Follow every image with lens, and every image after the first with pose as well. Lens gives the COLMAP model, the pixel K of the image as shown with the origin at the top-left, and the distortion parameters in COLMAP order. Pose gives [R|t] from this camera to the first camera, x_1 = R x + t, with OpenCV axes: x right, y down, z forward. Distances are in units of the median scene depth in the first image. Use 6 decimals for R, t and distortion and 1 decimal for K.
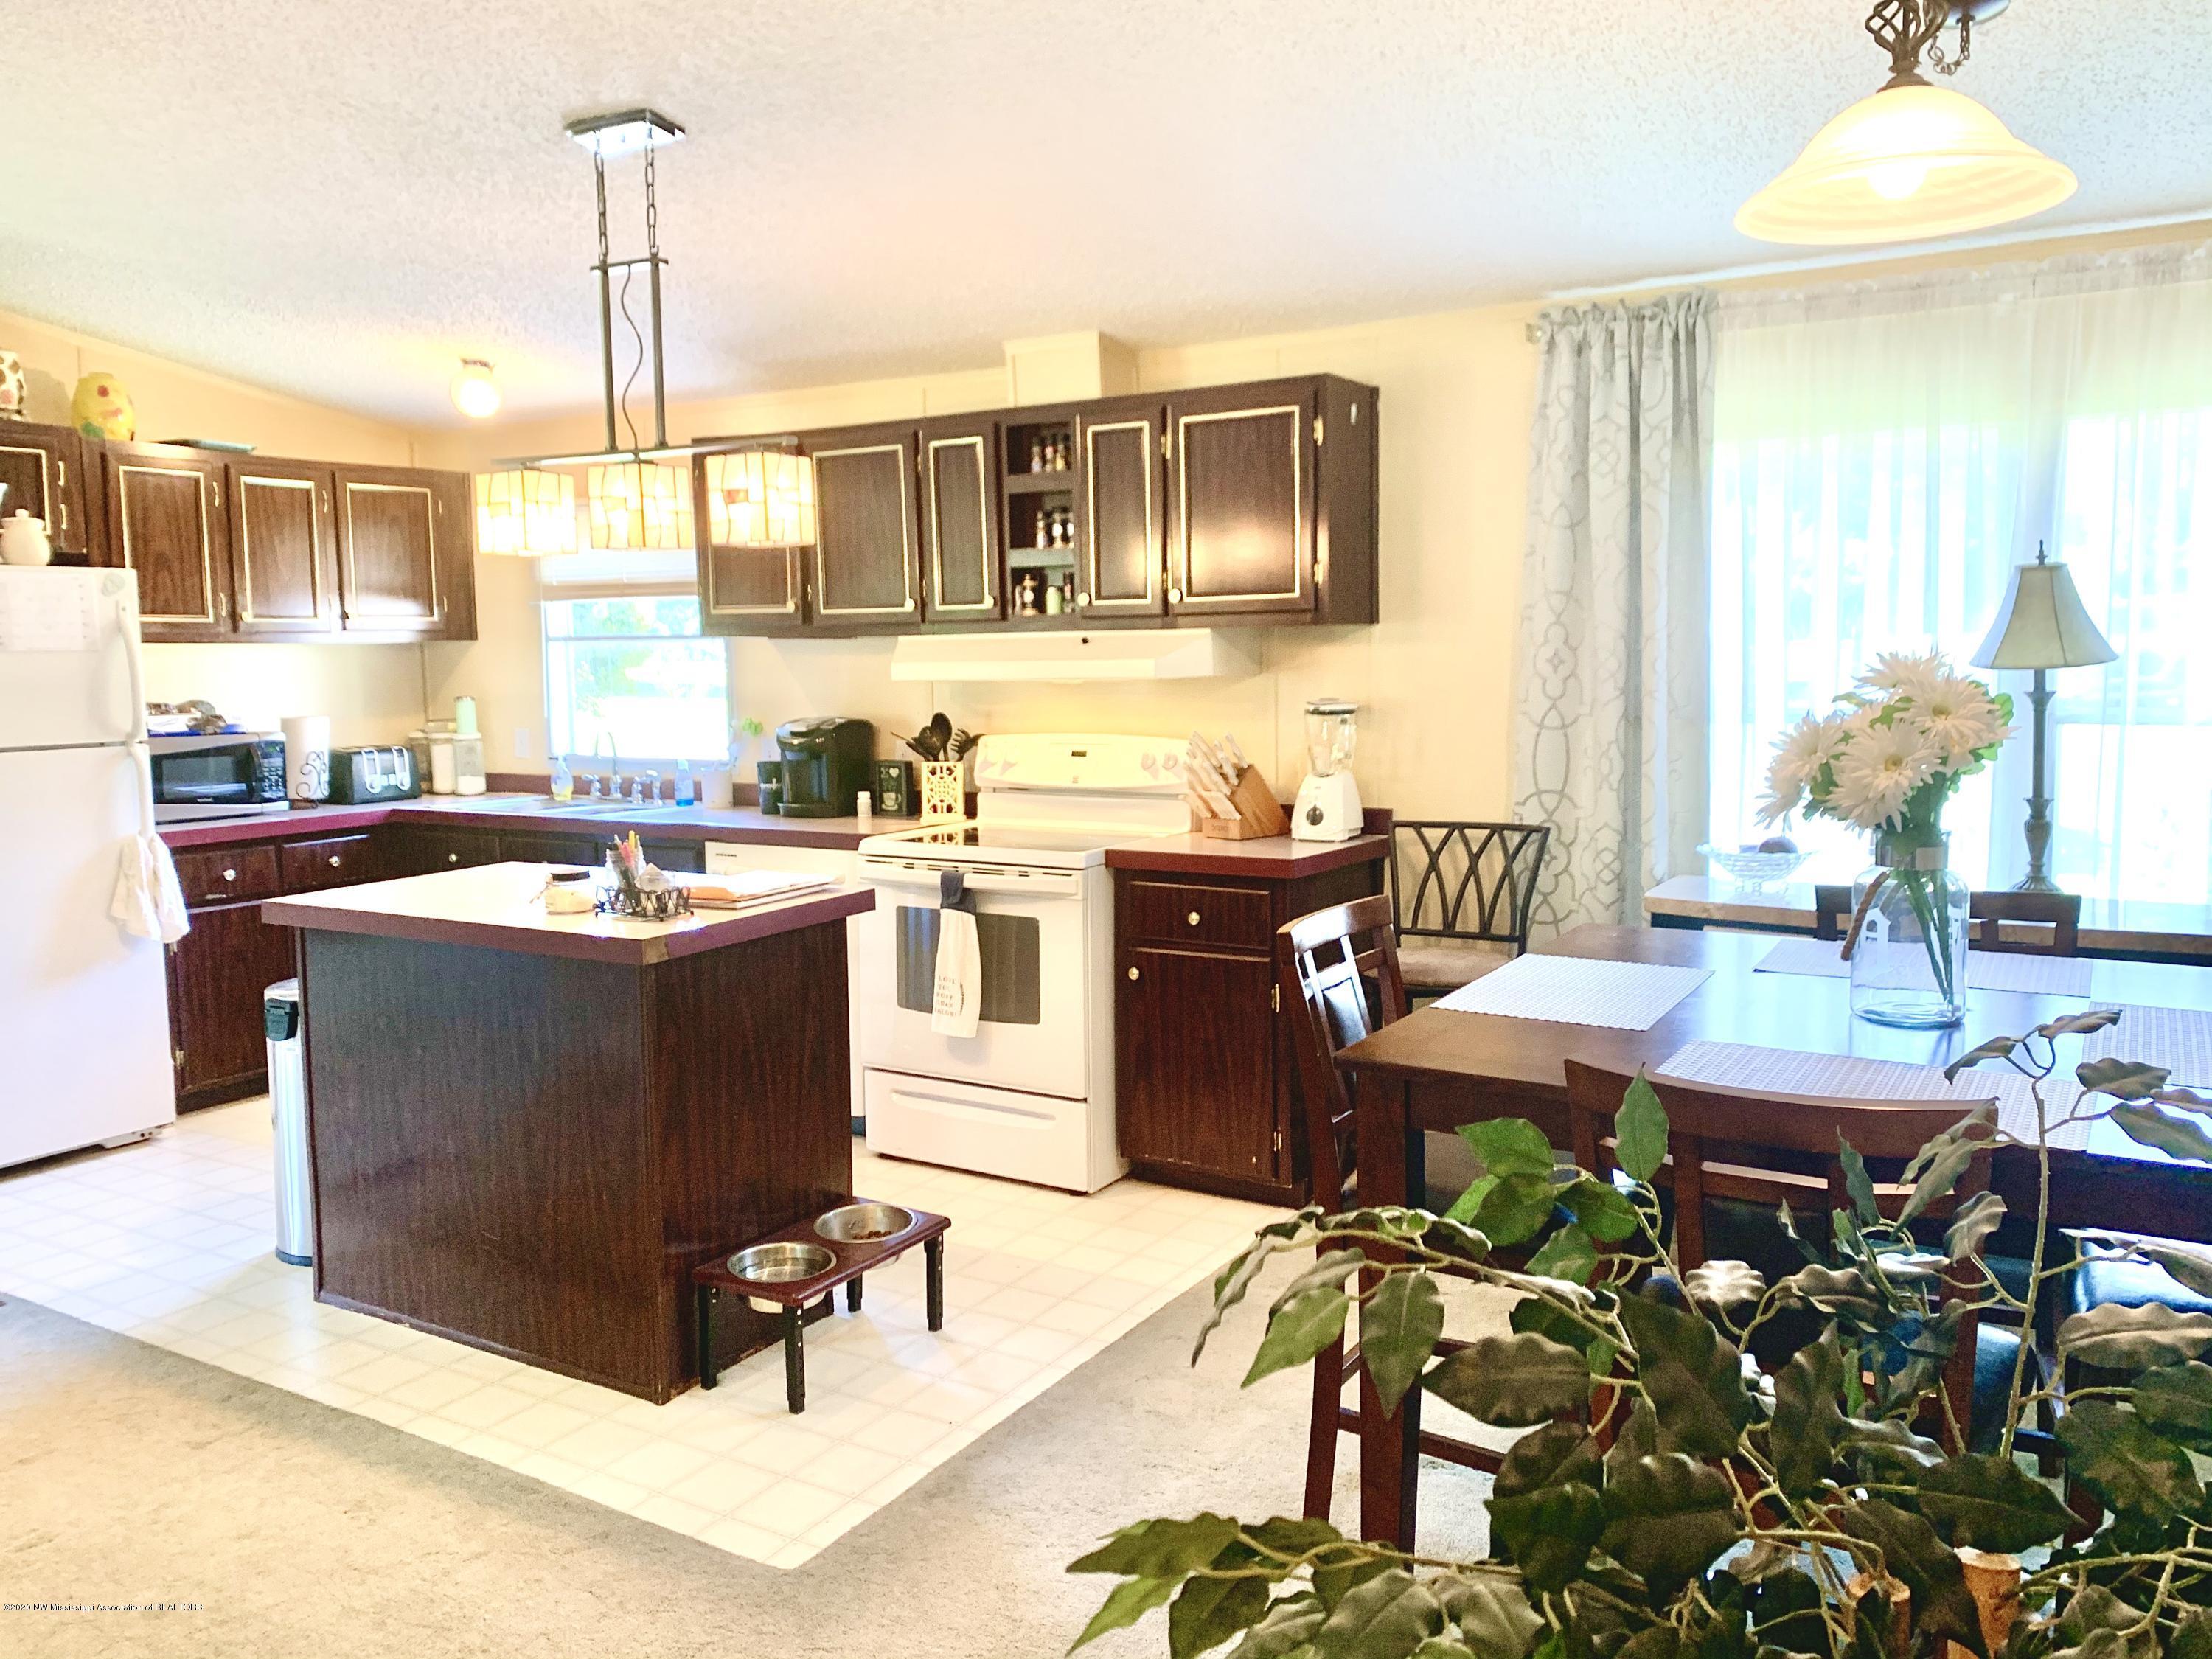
lens RADIAL K [[1662.0, 0, 1092.0], [0, 1662.0, 794.8], [0, 0, 1]] dist [0.029892, -0.046902]
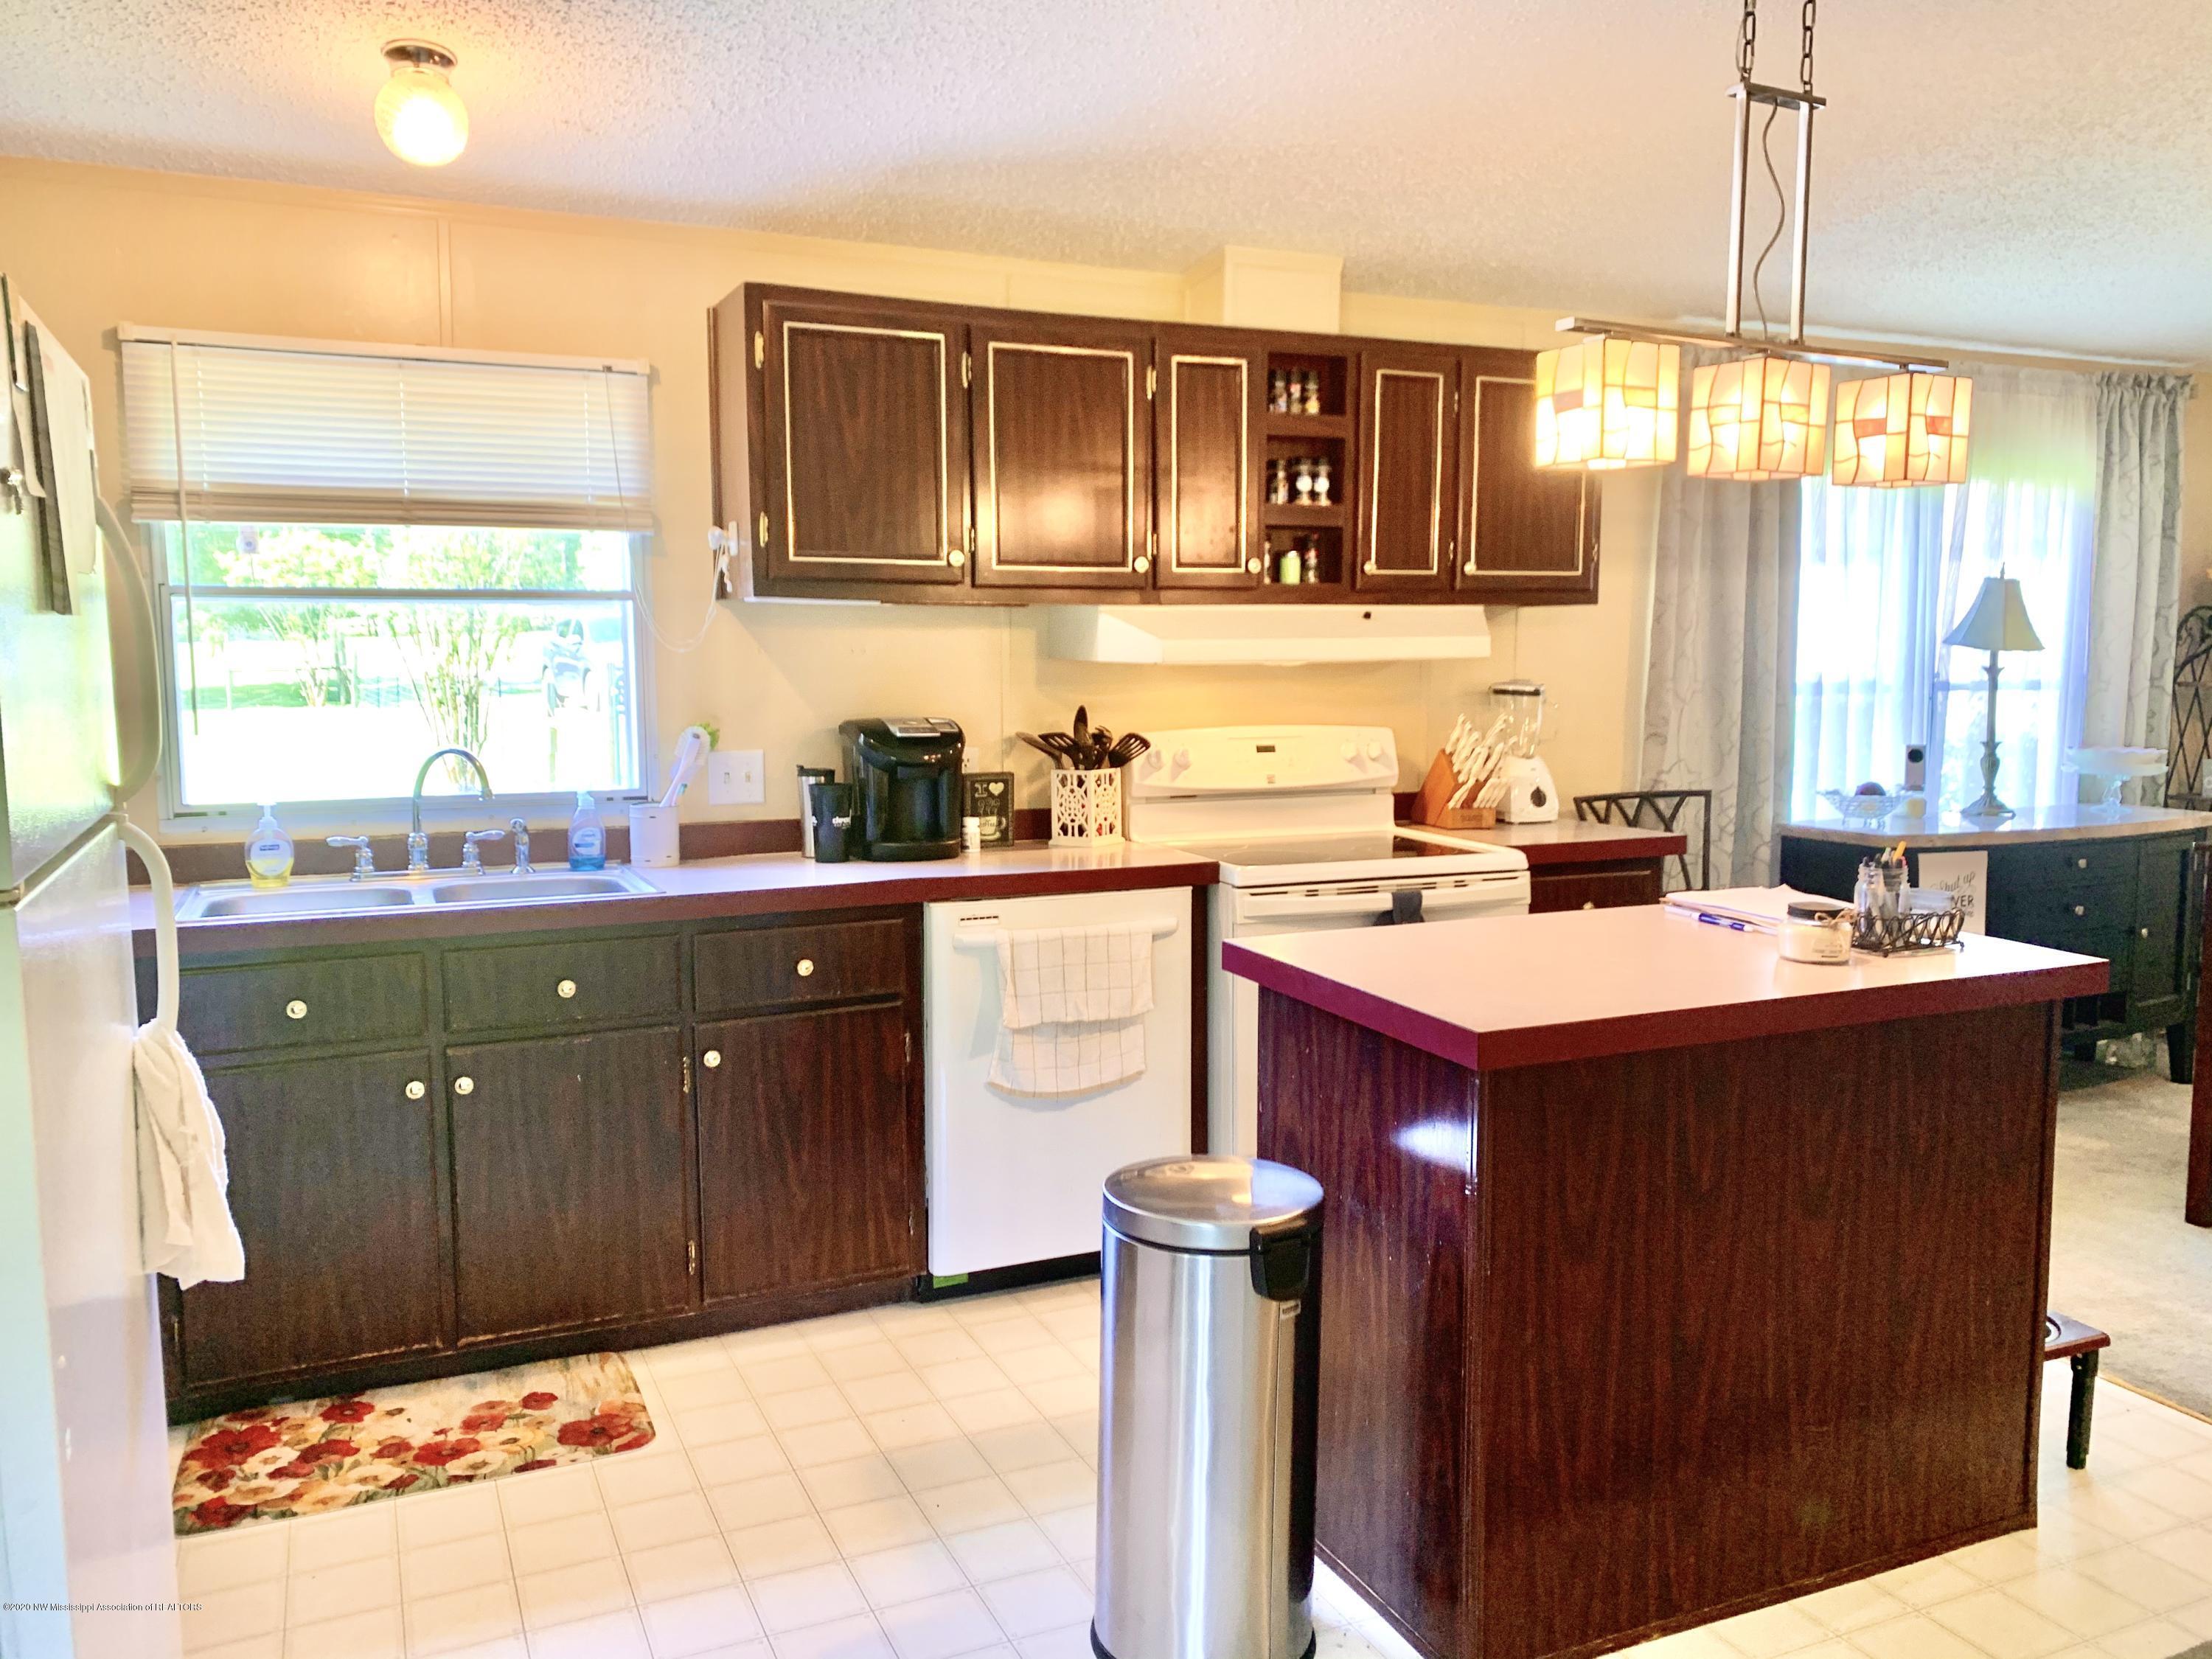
lens RADIAL K [[1662.0, 0, 1114.6], [0, 1662.0, 839.9], [0, 0, 1]] dist [0.029892, -0.046902]
pose [[0.584220, -0.083843, 0.807253, -0.835075], [0.064619, 0.996297, 0.056711, -0.035292], [-0.809019, 0.019032, 0.587475, 0.625351]]
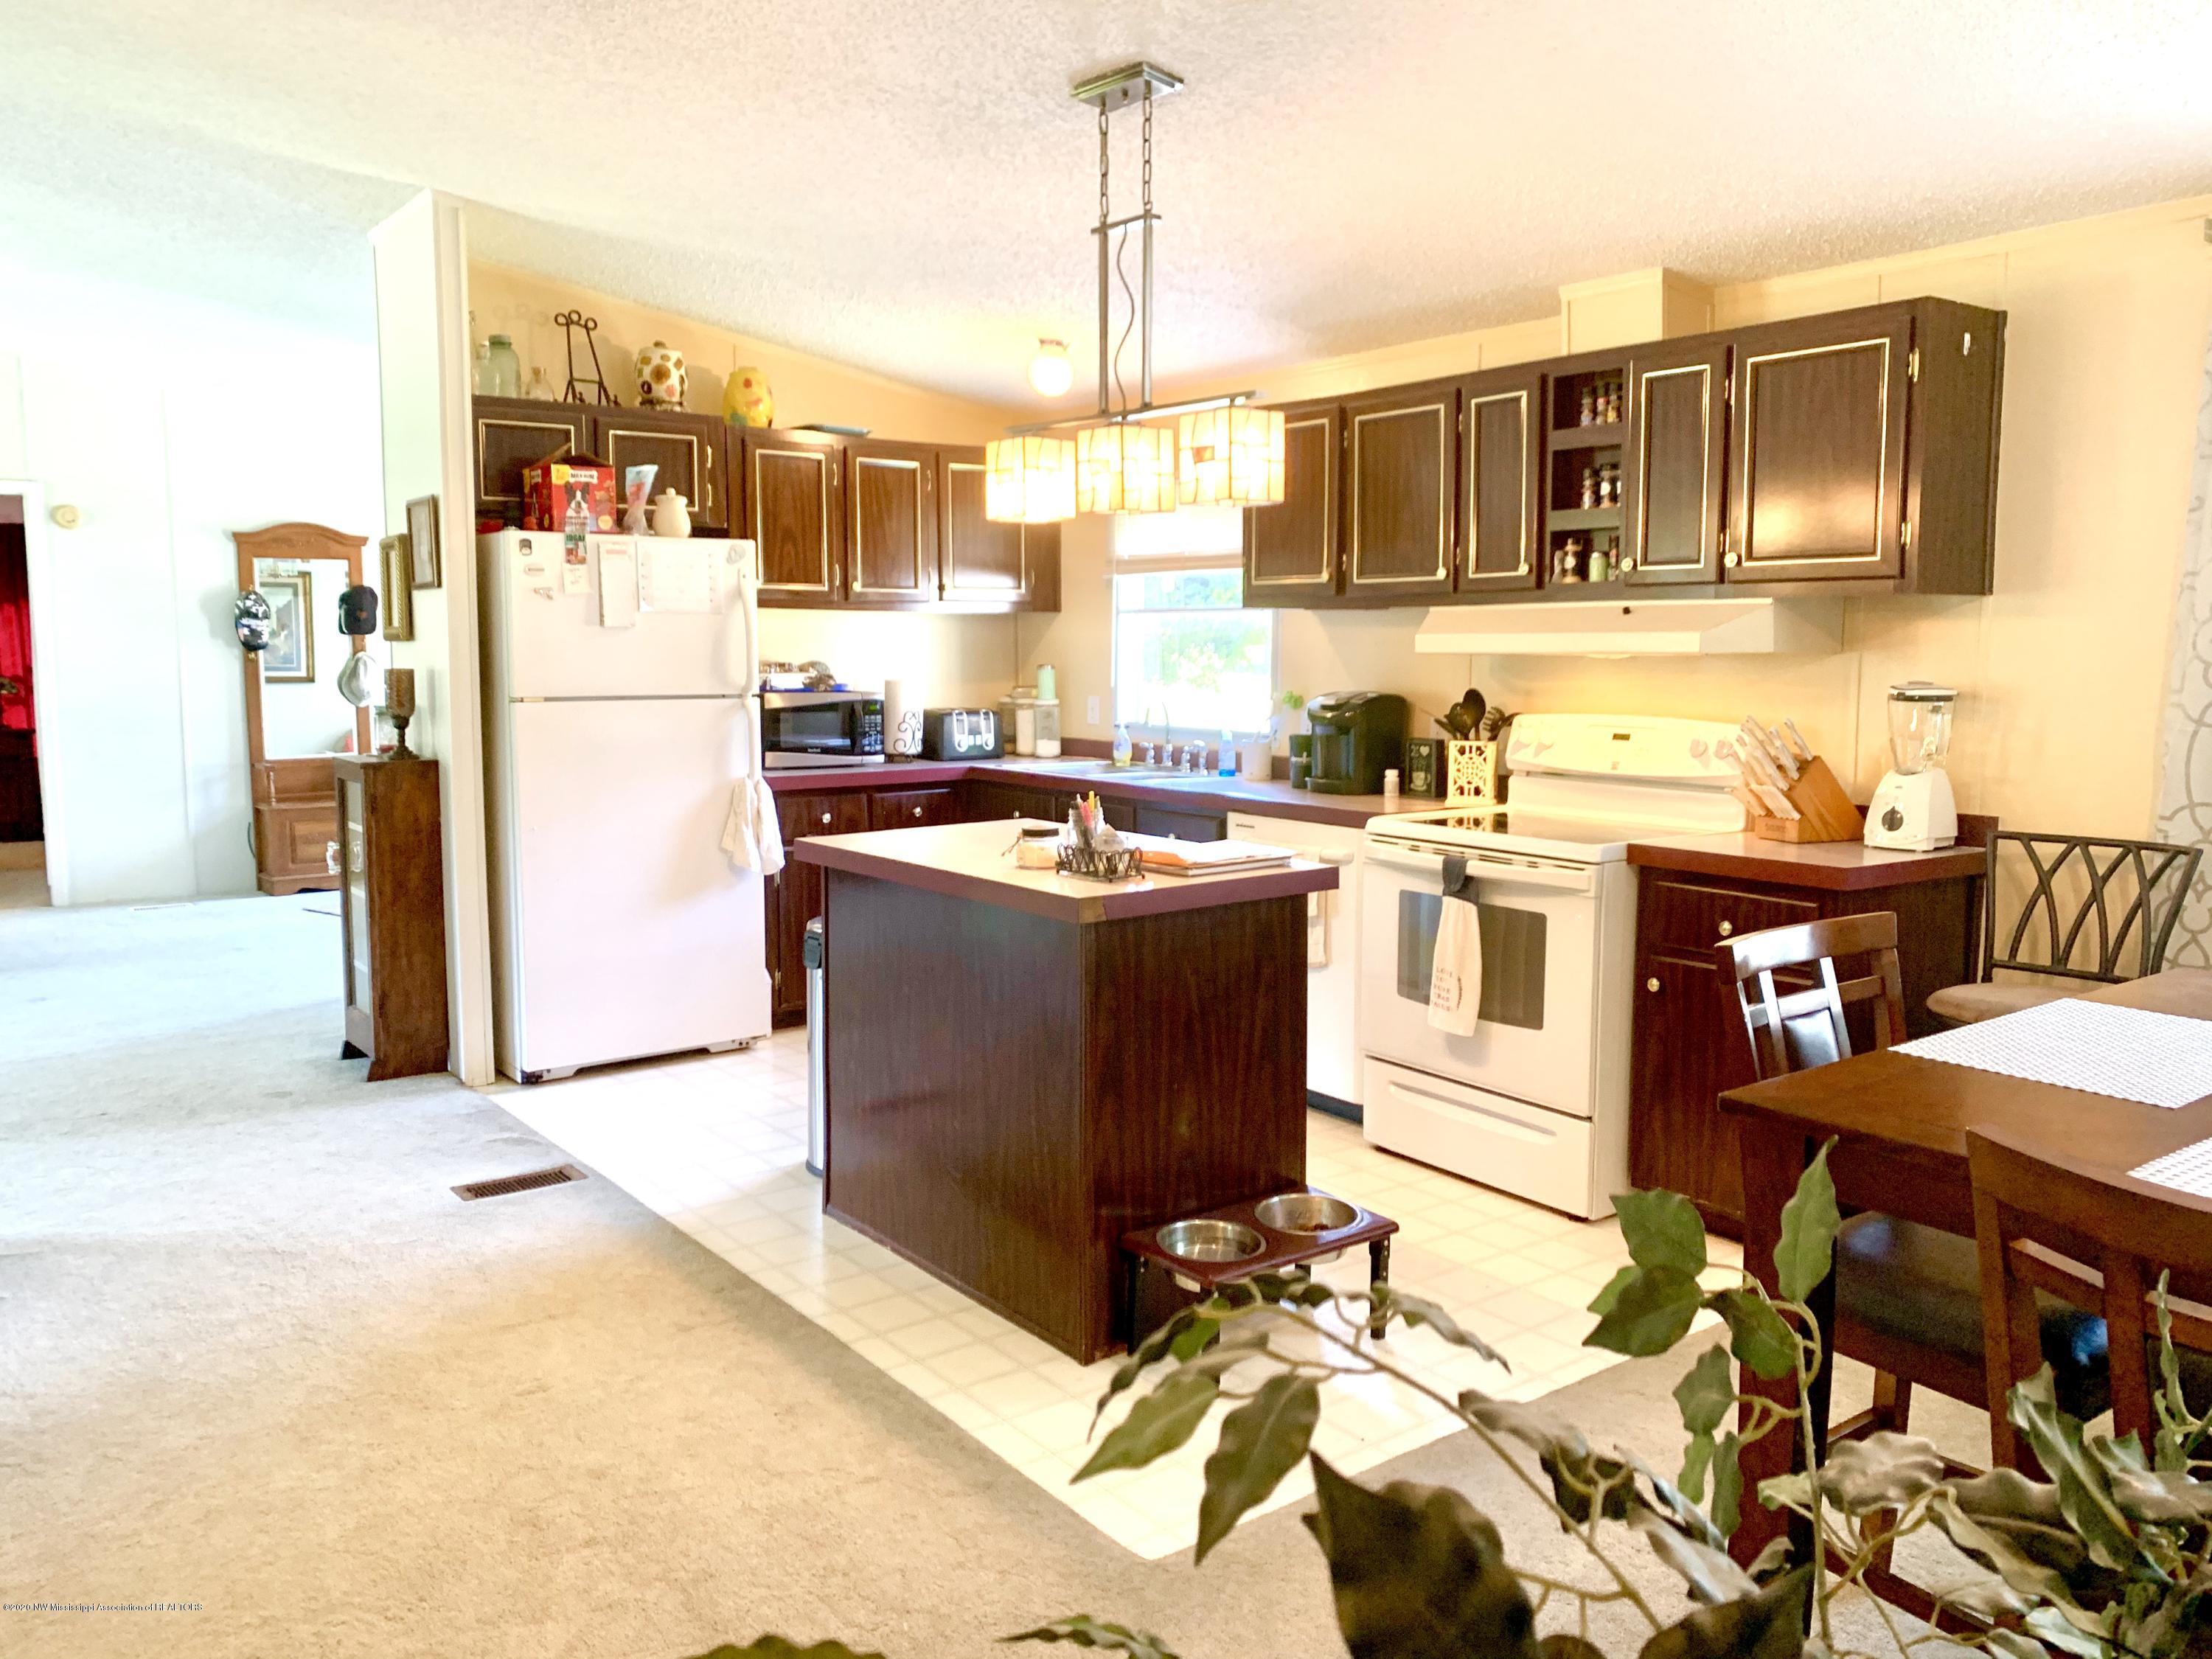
lens RADIAL K [[1662.0, 0, 1103.2], [0, 1662.0, 795.0], [0, 0, 1]] dist [0.029892, -0.046902]
pose [[0.928060, 0.051668, -0.368829, 0.074443], [-0.048382, 0.998664, 0.018159, 0.004265], [0.369274, 0.000992, 0.929320, 0.055979]]
